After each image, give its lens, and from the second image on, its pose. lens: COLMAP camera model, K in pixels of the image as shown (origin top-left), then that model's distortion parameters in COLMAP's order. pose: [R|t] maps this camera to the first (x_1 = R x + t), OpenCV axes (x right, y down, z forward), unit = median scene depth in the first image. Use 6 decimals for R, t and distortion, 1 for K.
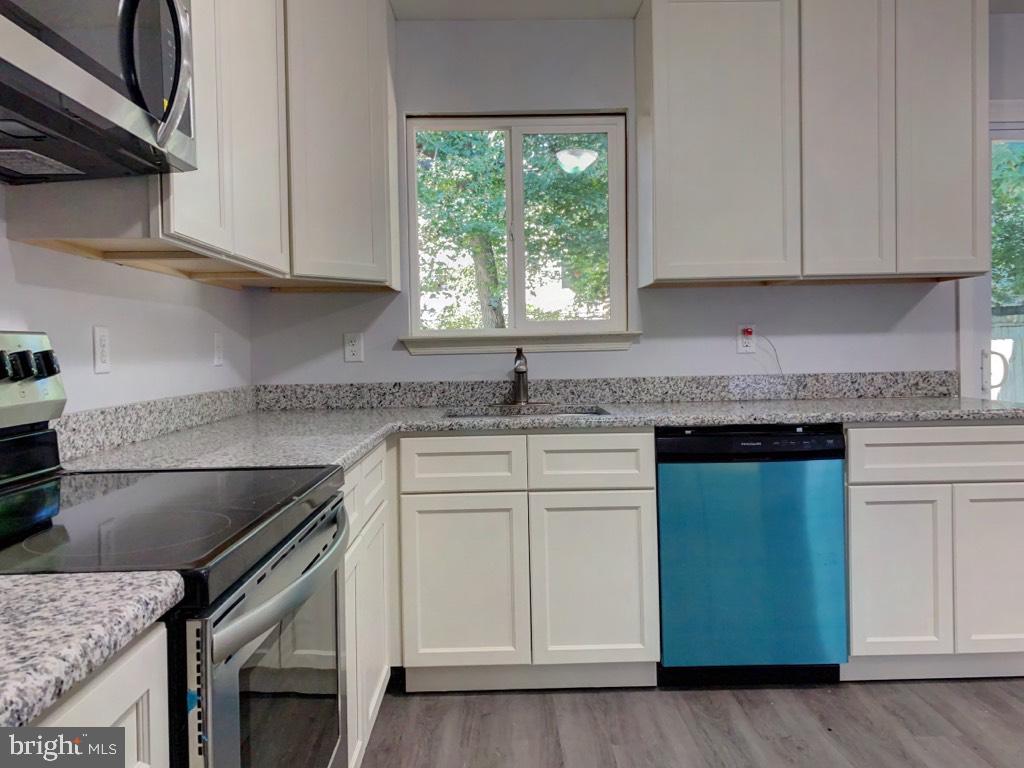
lens RADIAL K [[783.6, 0, 513.2], [0, 783.6, 345.8], [0, 0, 1]] dist [0.013238, -0.004645]
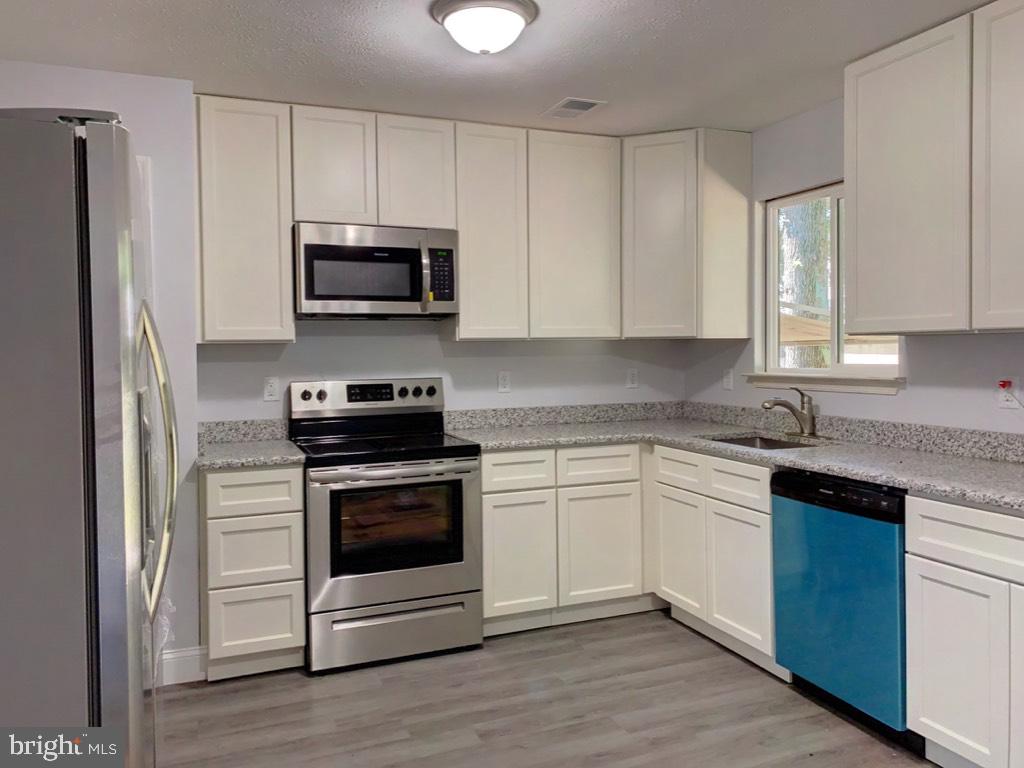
lens RADIAL K [[783.6, 0, 513.2], [0, 783.6, 345.8], [0, 0, 1]] dist [0.013238, -0.004645]
pose [[0.356539, 0.012171, -0.934201, 1.143217], [0.004562, 0.999881, 0.014768, -0.094887], [0.934269, -0.009527, 0.356440, 0.195337]]
